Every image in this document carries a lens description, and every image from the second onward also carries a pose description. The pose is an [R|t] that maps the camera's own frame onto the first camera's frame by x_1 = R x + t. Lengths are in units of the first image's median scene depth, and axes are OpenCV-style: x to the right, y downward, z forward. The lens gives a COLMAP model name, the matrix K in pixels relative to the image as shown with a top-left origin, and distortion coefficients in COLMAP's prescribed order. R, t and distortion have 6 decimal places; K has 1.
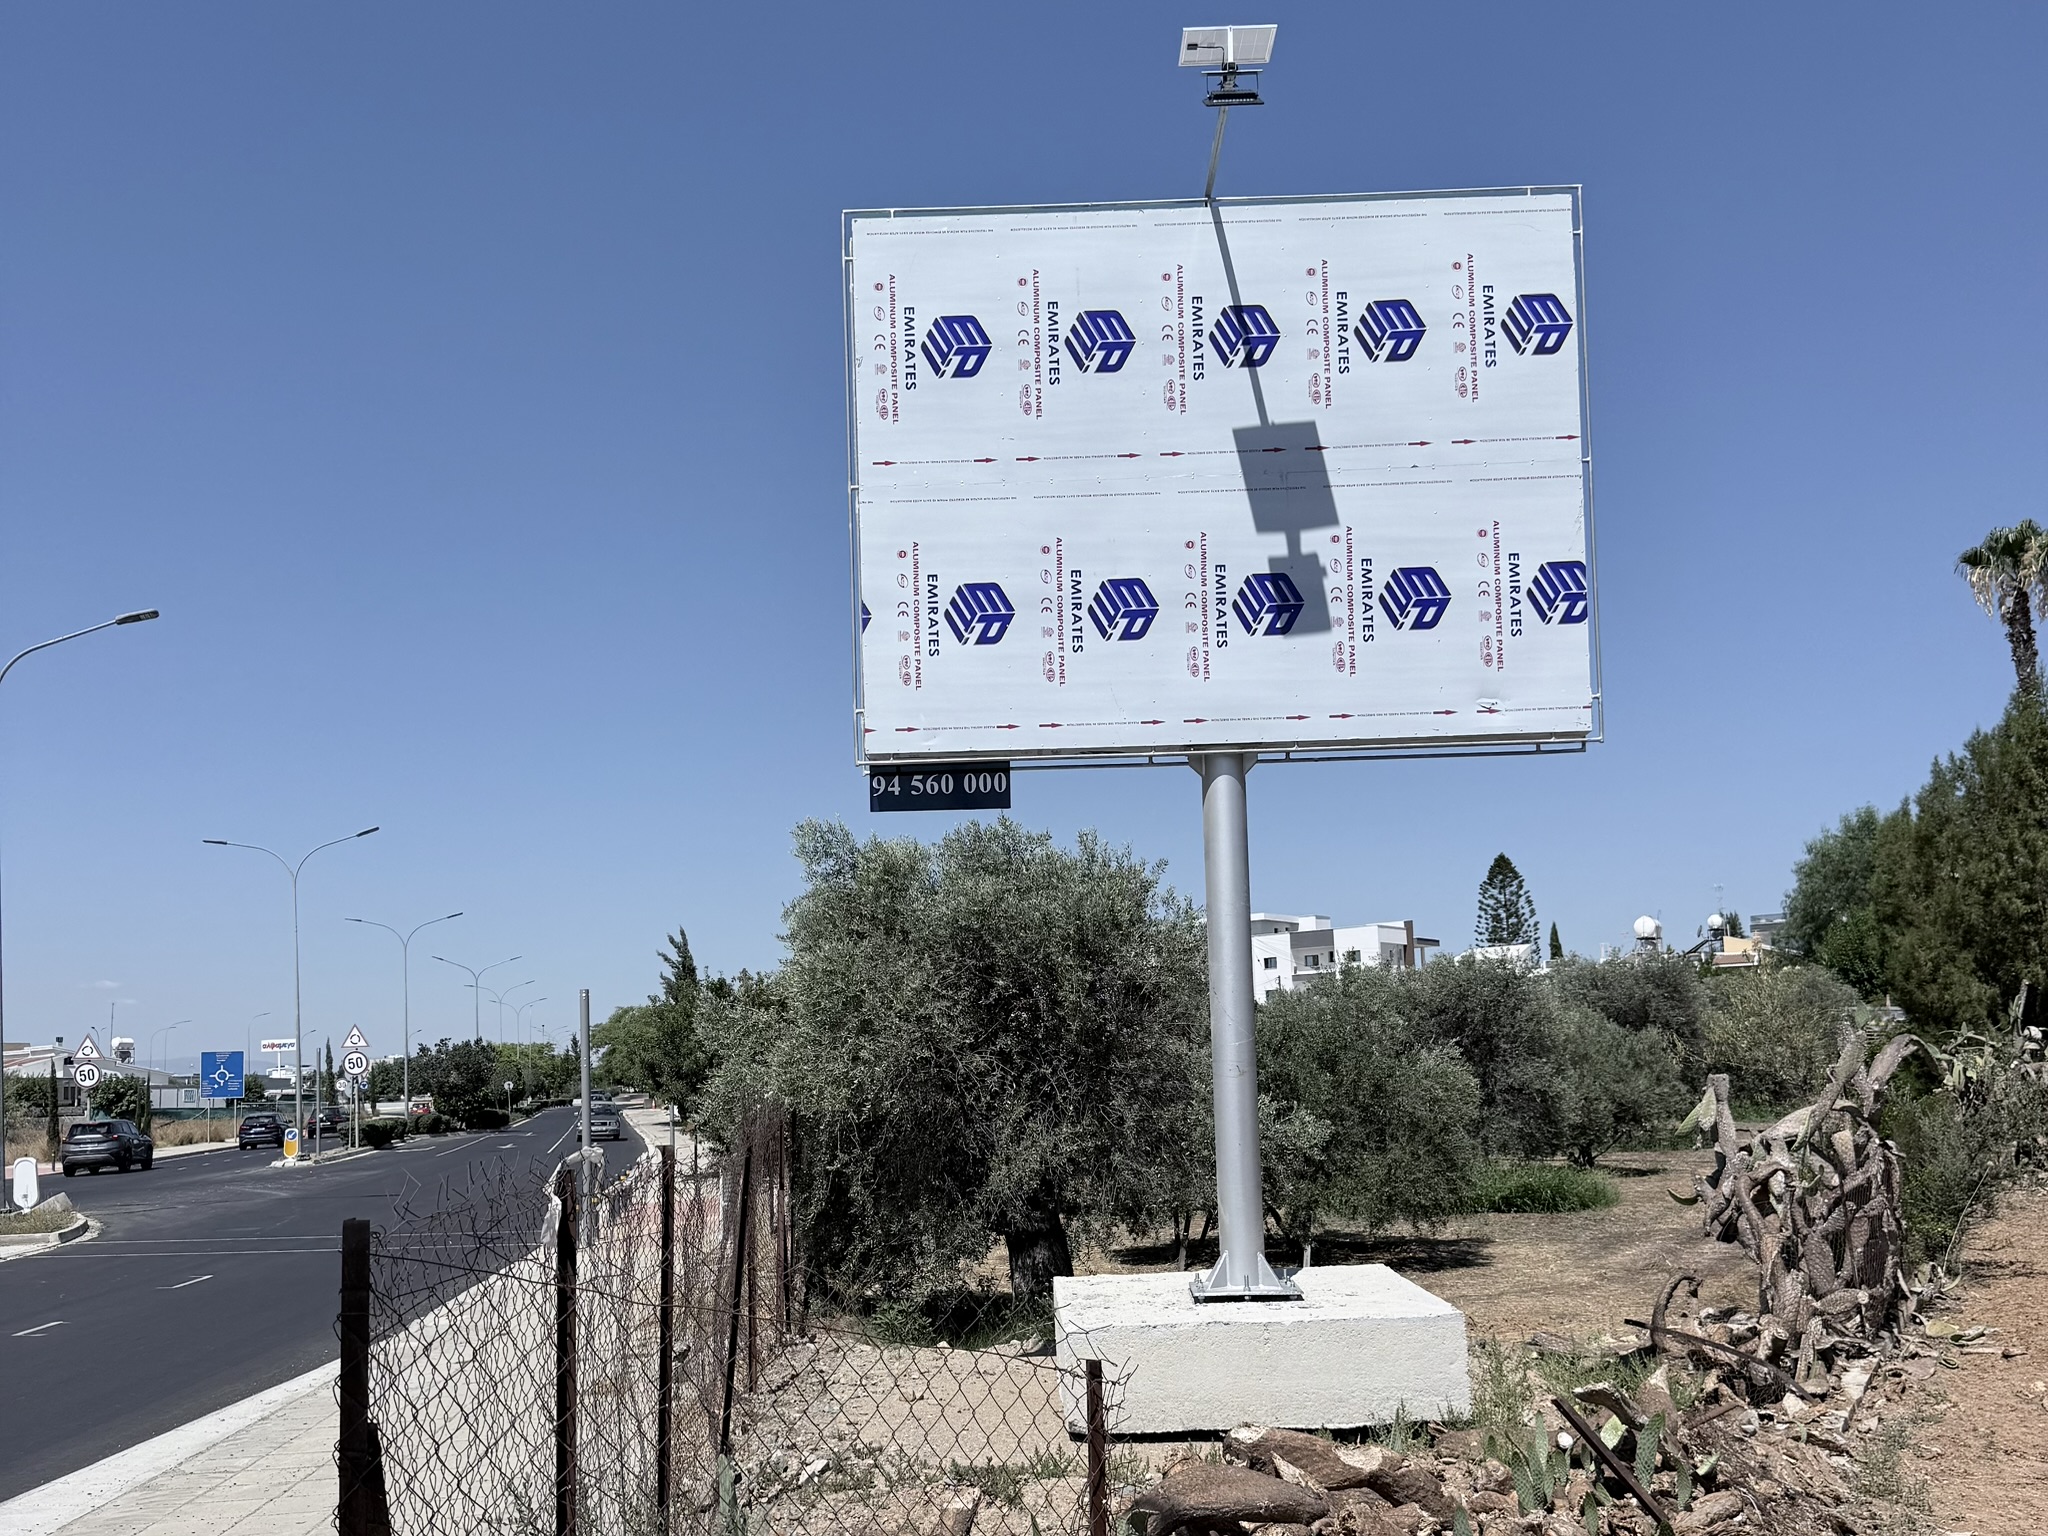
lens RADIAL K [[1944.2, 0, 1012.7], [0, 1944.2, 932.3], [0, 0, 1]] dist [0.161079, -0.319144]
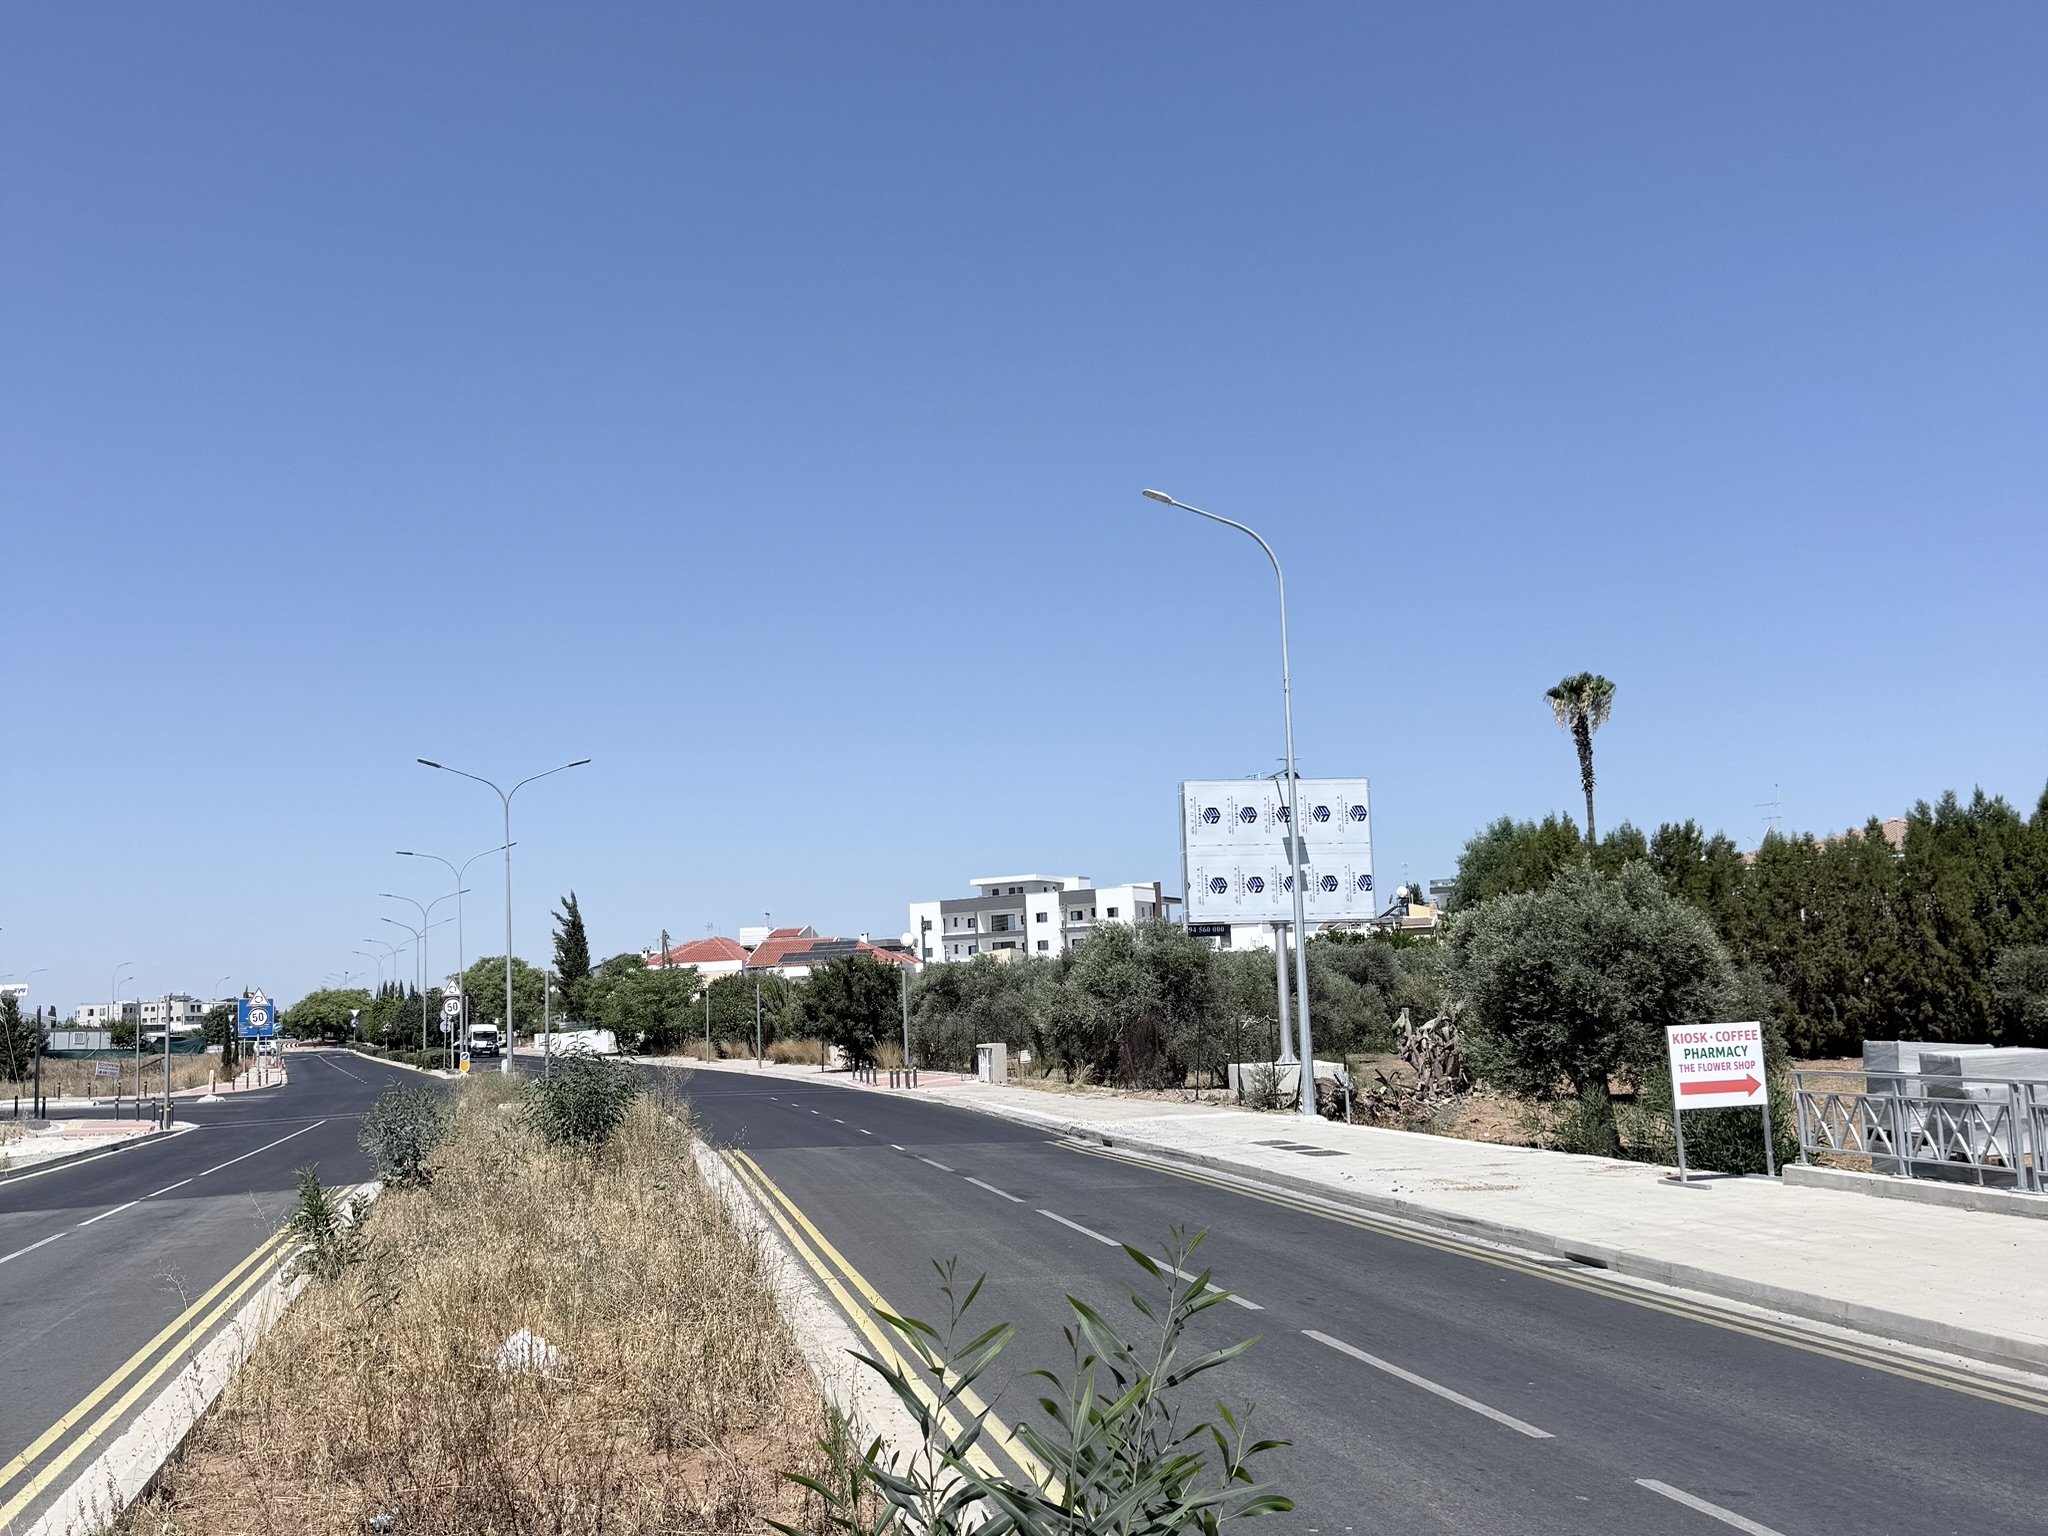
lens RADIAL K [[1907.3, 0, 1012.2], [0, 1907.3, 777.2], [0, 0, 1]] dist [0.196056, -0.438102]
pose [[0.989889, 0.013960, 0.141153, -0.847106], [-0.006740, 0.998650, -0.051495, -0.160101], [-0.141681, 0.050023, 0.988648, -2.371175]]
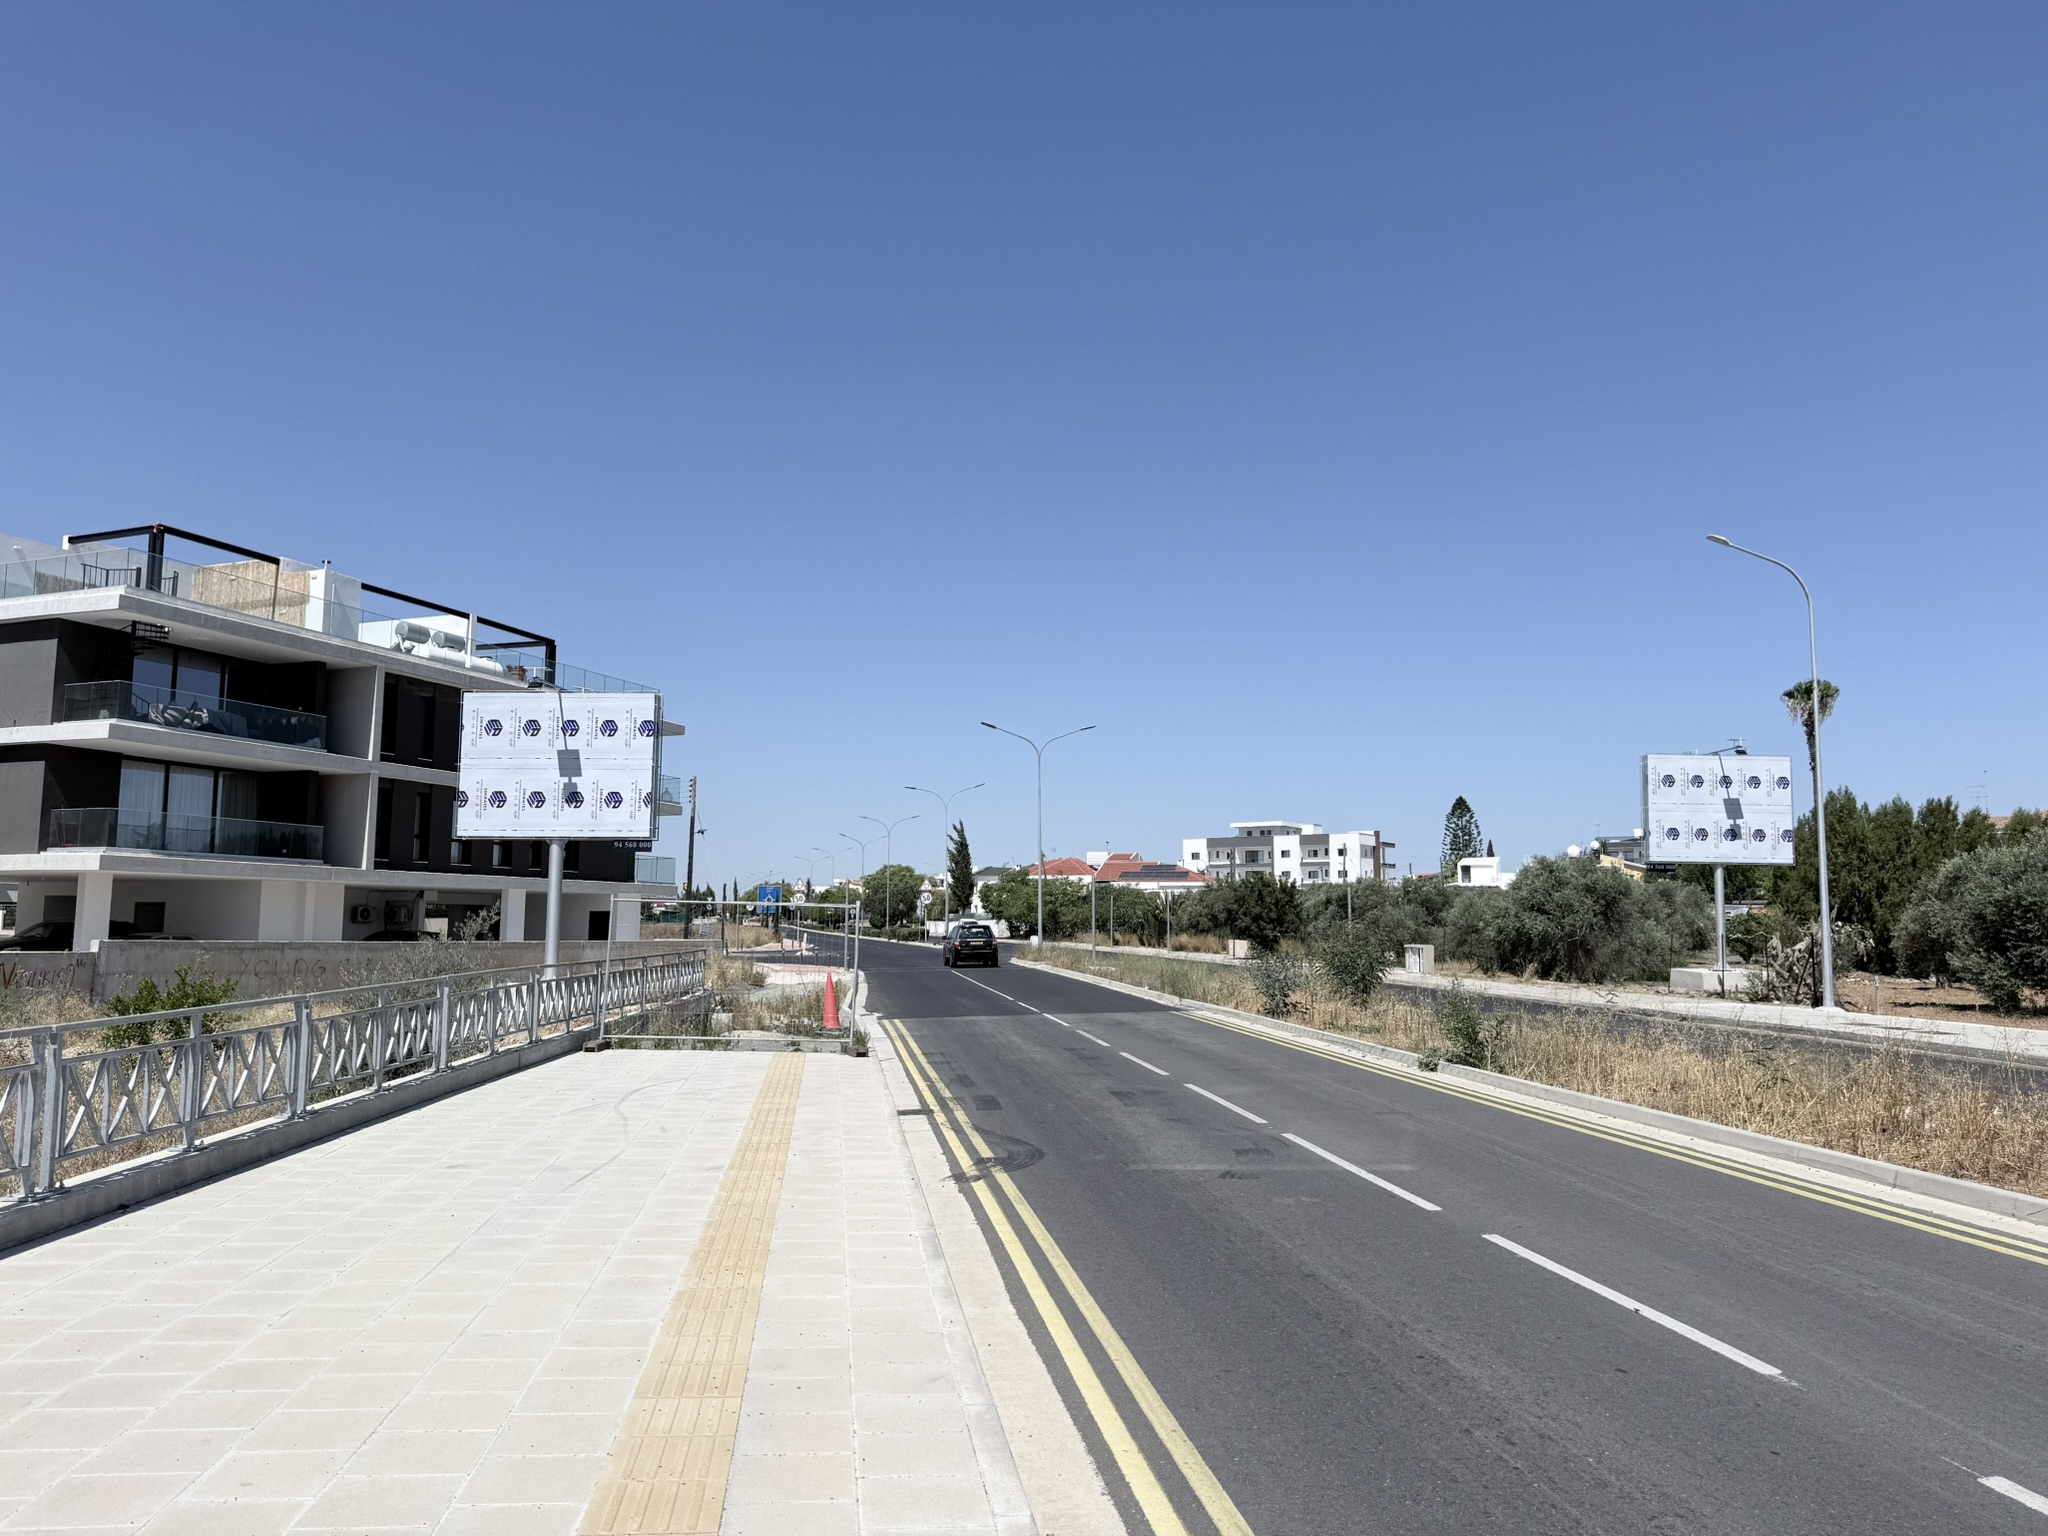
lens RADIAL K [[1431.4, 0, 1026.6], [0, 1431.4, 780.4], [0, 0, 1]] dist [0.164485, -0.309606]
pose [[0.998979, 0.043793, 0.011063, -1.549656], [-0.043530, 0.998788, -0.022970, -0.126615], [-0.012055, 0.022465, 0.999675, -2.467122]]
